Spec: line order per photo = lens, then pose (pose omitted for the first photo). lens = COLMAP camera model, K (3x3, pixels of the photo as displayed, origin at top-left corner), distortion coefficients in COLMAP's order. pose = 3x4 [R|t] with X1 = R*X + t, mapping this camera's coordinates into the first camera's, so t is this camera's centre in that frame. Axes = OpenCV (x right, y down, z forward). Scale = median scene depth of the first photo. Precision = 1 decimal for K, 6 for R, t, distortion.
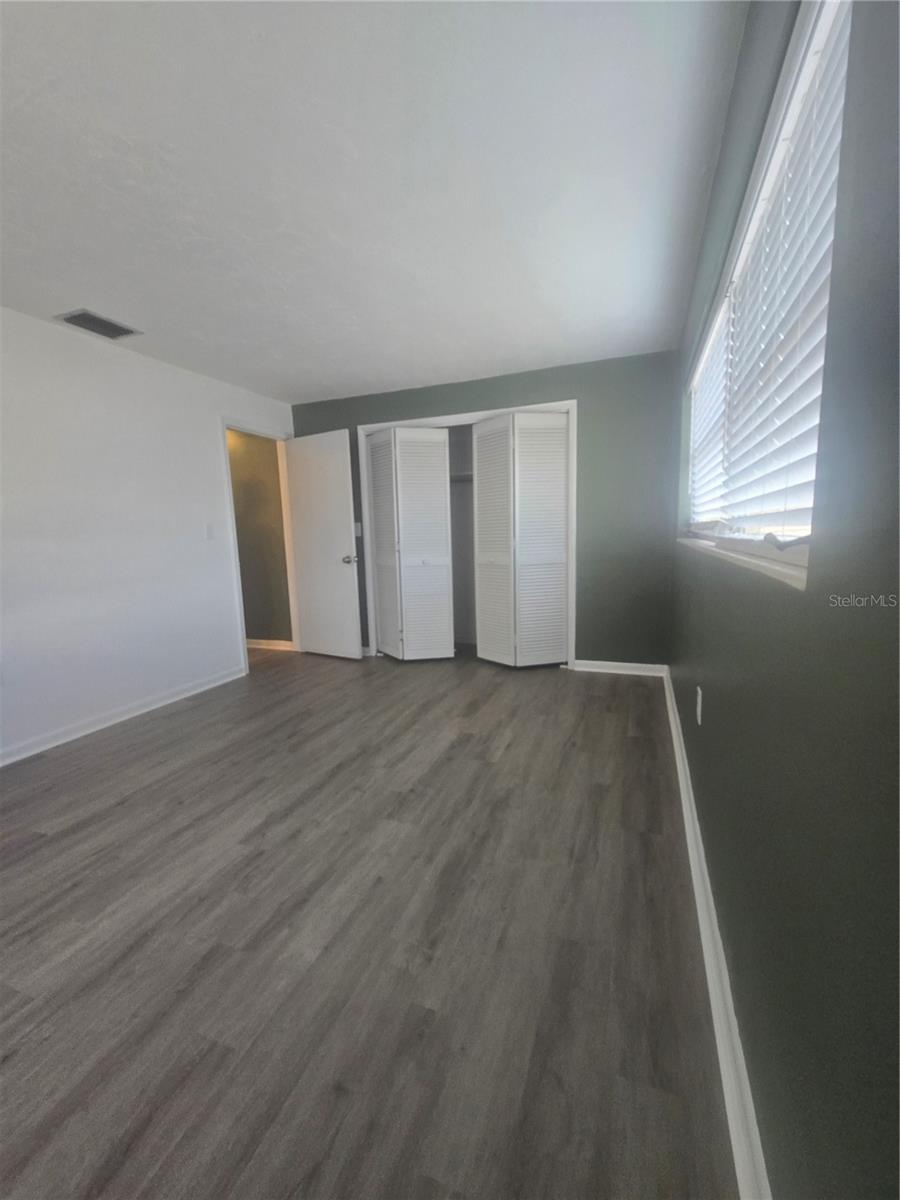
lens RADIAL K [[489.3, 0, 450.4], [0, 489.3, 600.8], [0, 0, 1]] dist [-0.010161, 0.002182]
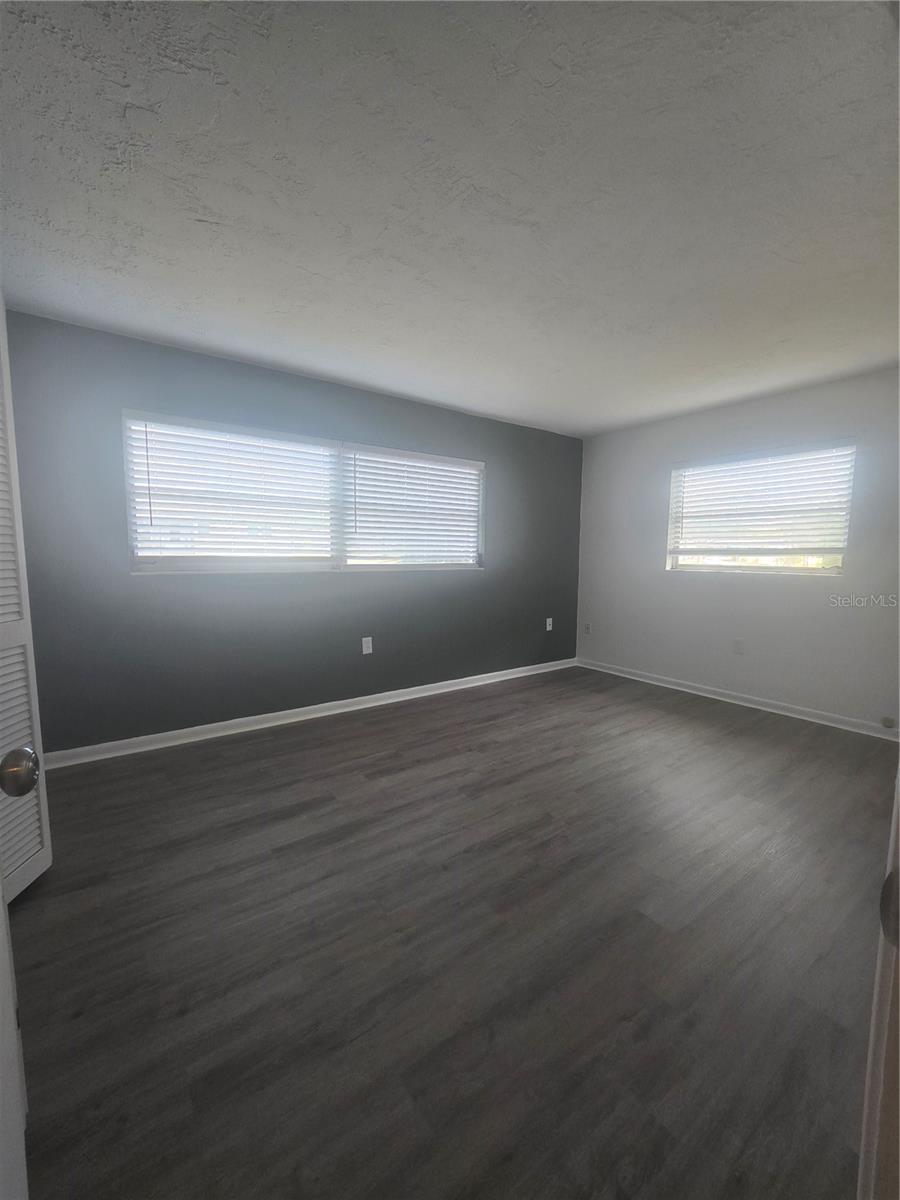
lens RADIAL K [[489.3, 0, 450.9], [0, 489.3, 599.0], [0, 0, 1]] dist [-0.010161, 0.002182]
pose [[-0.837193, -0.032483, 0.545942, -0.669194], [0.087369, 0.977471, 0.192138, -0.256739], [-0.539884, 0.208555, -0.815494, 1.795447]]
